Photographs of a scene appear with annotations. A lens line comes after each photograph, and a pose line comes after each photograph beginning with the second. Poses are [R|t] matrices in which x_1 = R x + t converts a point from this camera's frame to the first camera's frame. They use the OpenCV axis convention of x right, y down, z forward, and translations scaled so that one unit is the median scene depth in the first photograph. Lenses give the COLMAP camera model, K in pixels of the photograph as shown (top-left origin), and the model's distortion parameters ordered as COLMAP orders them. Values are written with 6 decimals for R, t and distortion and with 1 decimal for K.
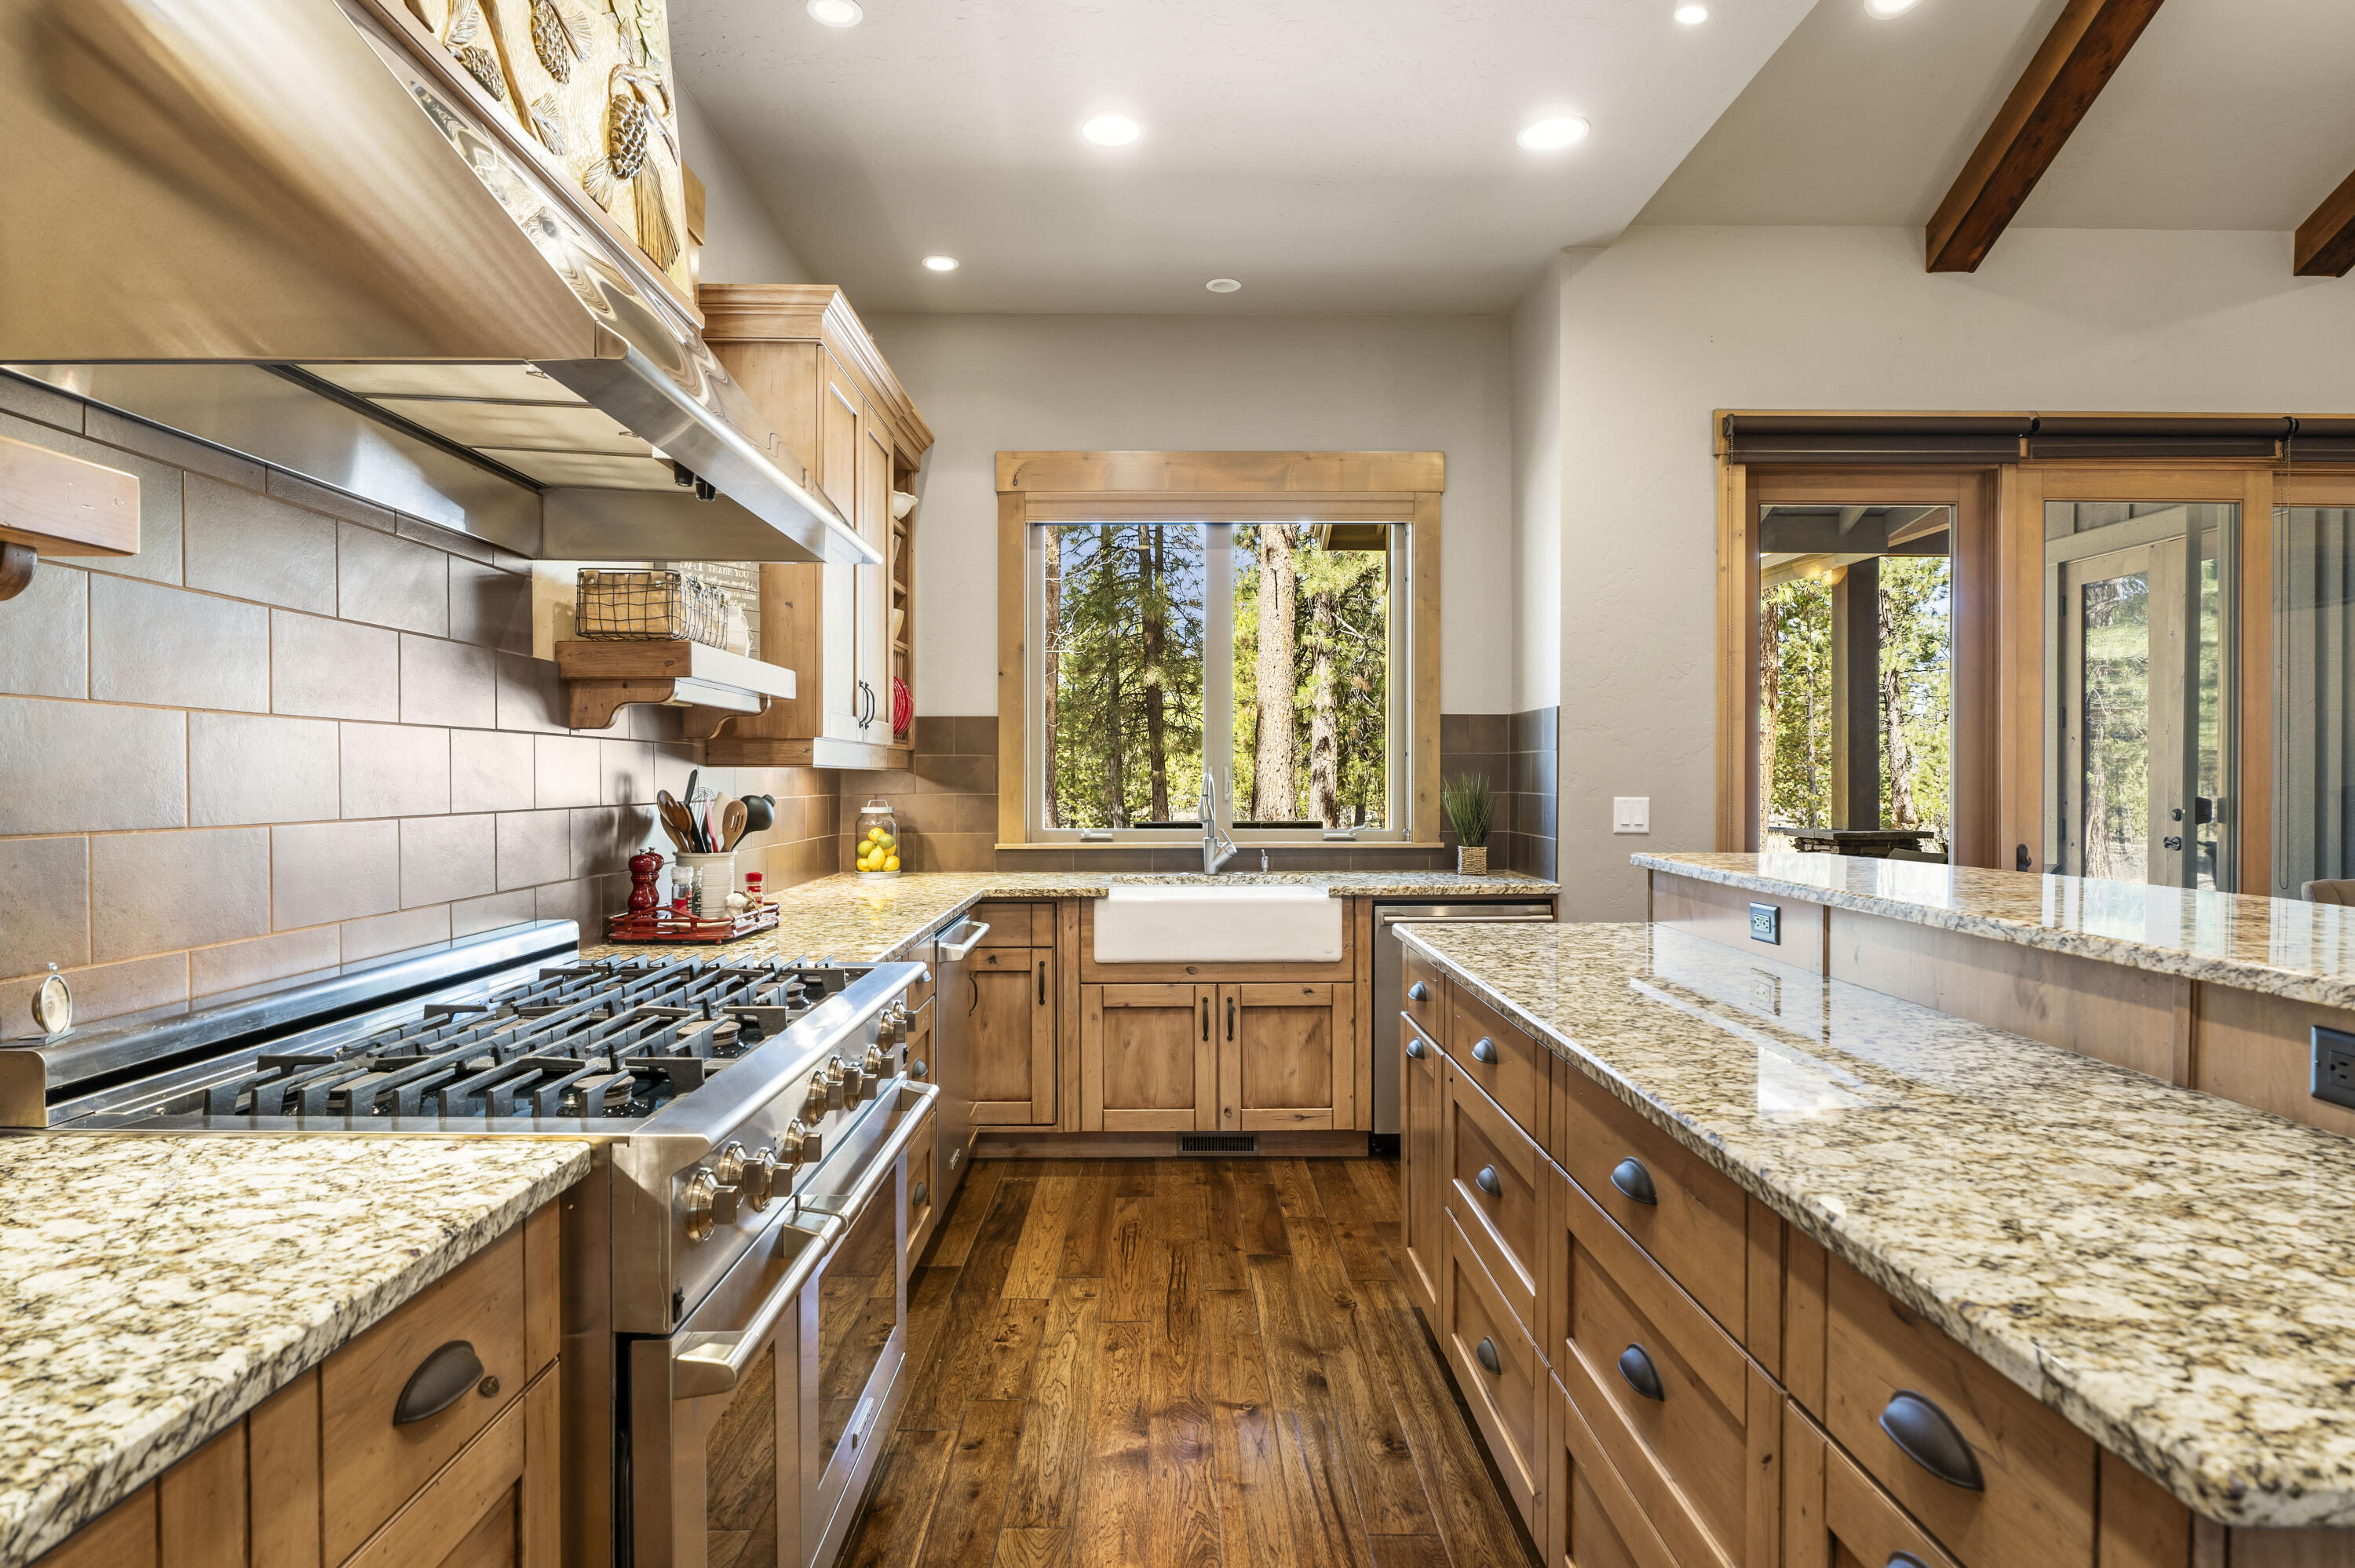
lens RADIAL K [[1323.8, 0, 1172.9], [0, 1323.8, 779.3], [0, 0, 1]] dist [-0.004610, -0.000217]
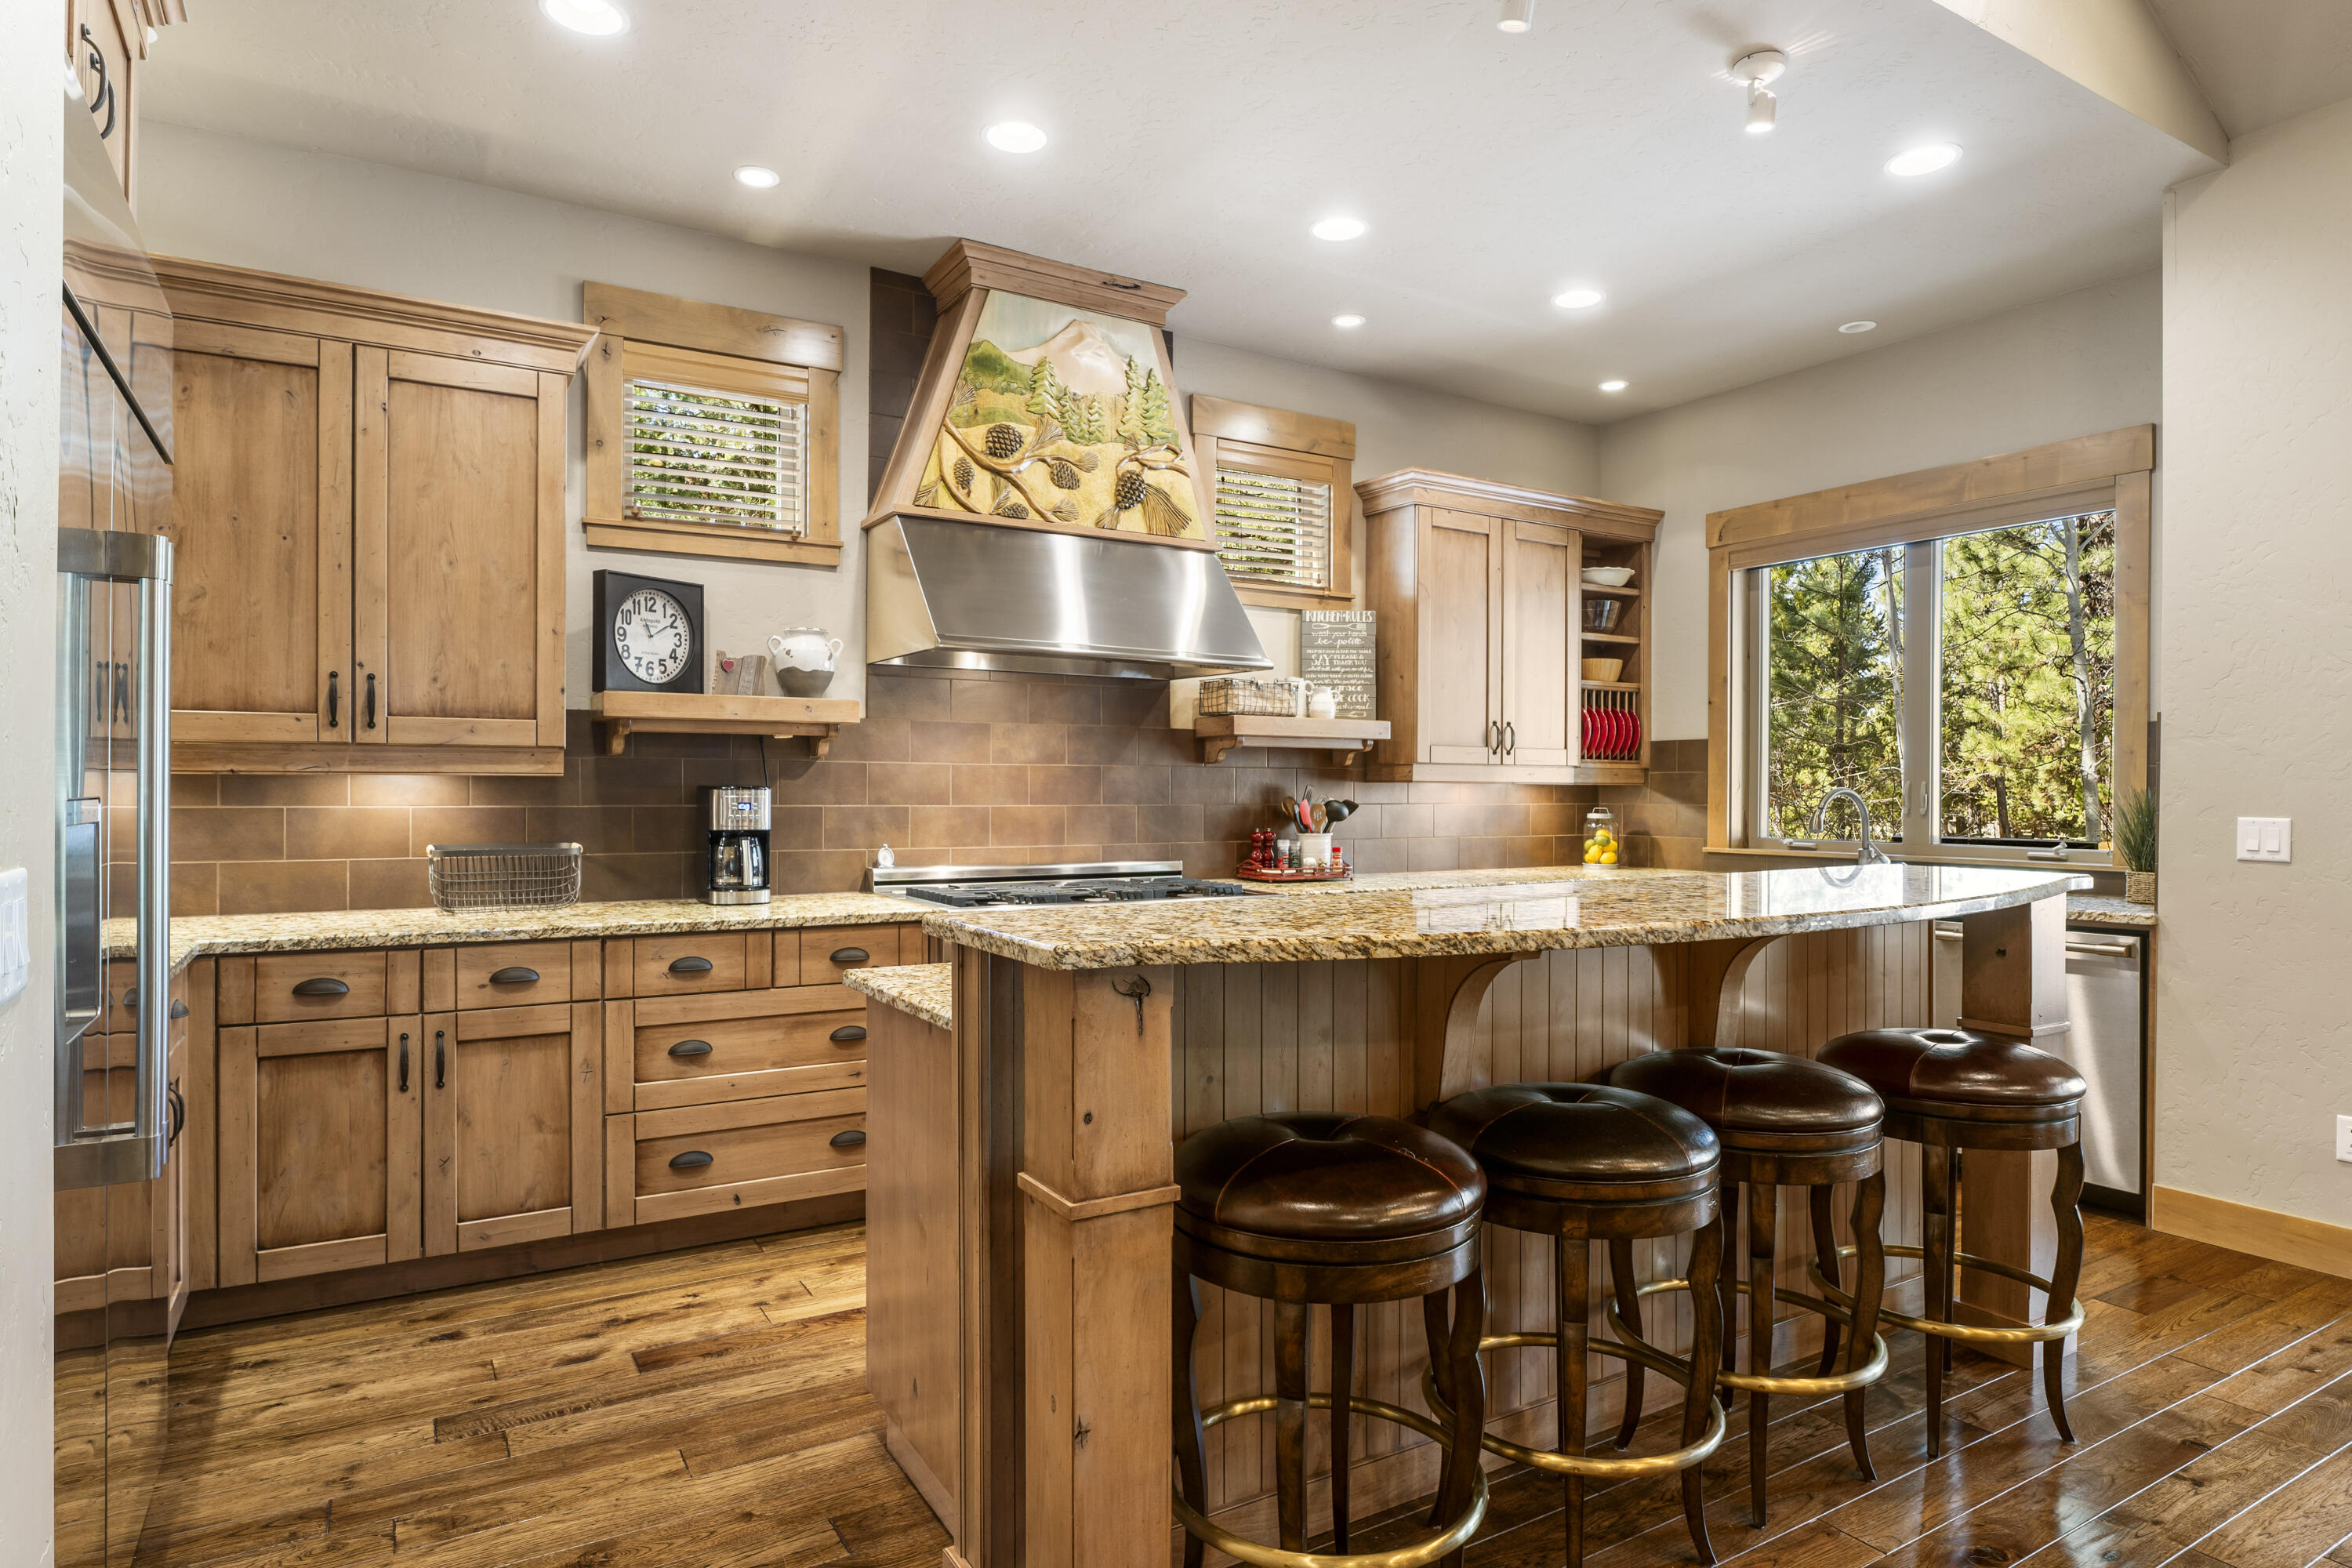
lens RADIAL K [[1322.3, 0, 1173.5], [0, 1322.3, 785.5], [0, 0, 1]] dist [-0.004610, -0.000217]
pose [[0.517473, 0.000696, -0.855699, 0.665912], [-0.003640, 0.999992, -0.001388, -0.002929], [0.855691, 0.003833, 0.517472, -0.015925]]
